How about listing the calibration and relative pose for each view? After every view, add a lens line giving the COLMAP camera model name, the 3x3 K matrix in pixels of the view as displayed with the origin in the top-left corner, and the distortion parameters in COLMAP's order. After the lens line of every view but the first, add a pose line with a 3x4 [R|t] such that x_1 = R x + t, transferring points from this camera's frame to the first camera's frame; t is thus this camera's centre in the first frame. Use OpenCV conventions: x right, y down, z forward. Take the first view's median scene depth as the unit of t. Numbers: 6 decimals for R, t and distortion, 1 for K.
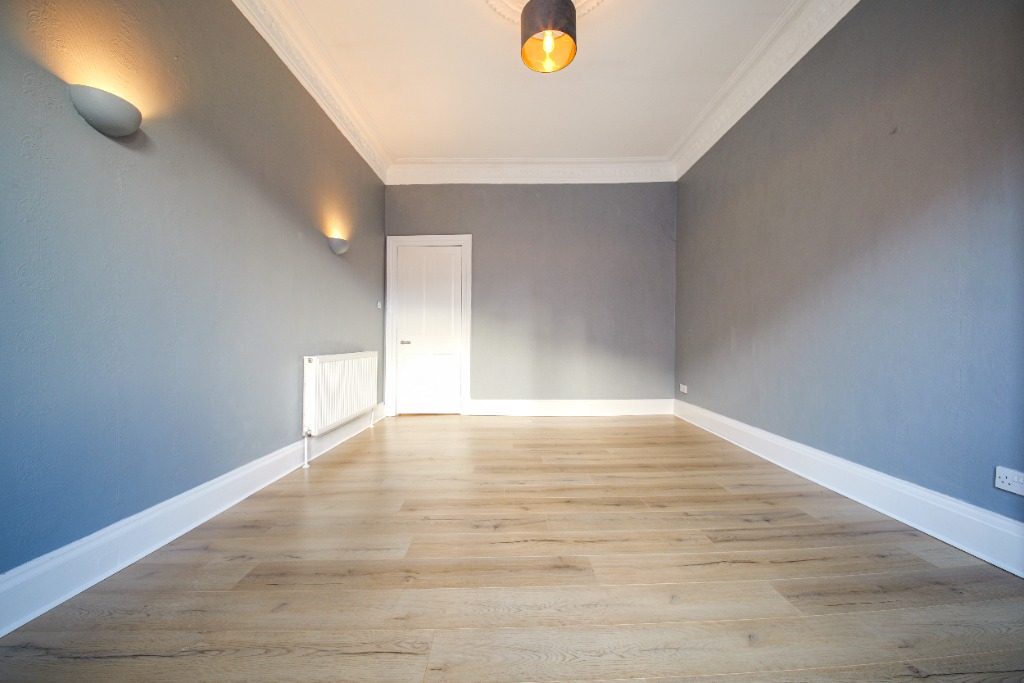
lens RADIAL K [[359.4, 0, 512.0], [0, 359.4, 341.5], [0, 0, 1]] dist [0.020347, -0.013435]
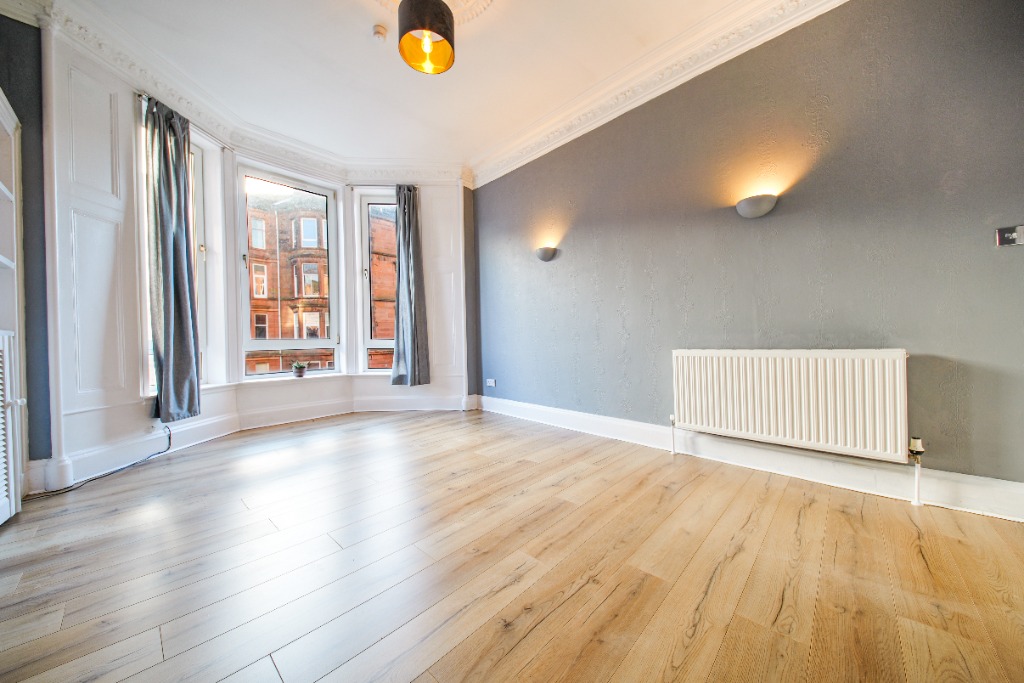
lens RADIAL K [[359.4, 0, 512.0], [0, 359.4, 341.5], [0, 0, 1]] dist [0.020347, -0.013435]
pose [[-0.711791, 0.012095, -0.702287, 0.626098], [0.015095, 0.999884, 0.001921, 0.015938], [0.702229, -0.009234, -0.711891, 1.789511]]
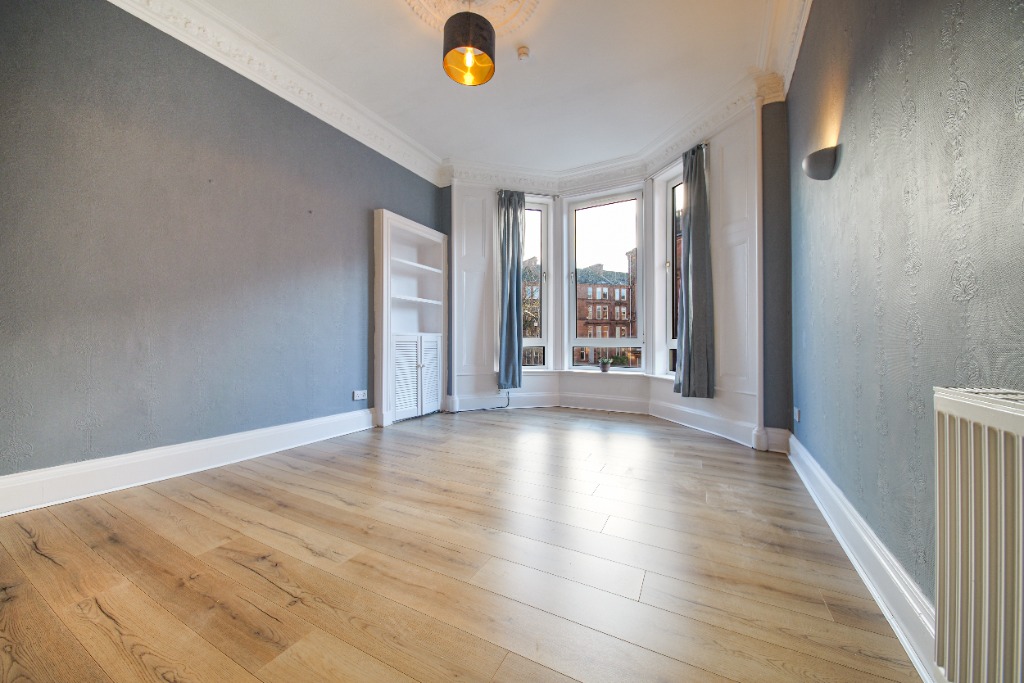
lens RADIAL K [[359.4, 0, 512.0], [0, 359.4, 341.5], [0, 0, 1]] dist [0.020347, -0.013435]
pose [[-0.867526, -0.005336, 0.497364, -0.516317], [-0.004236, 0.999985, 0.003339, 0.005902], [-0.497374, 0.000790, -0.867536, 1.775004]]
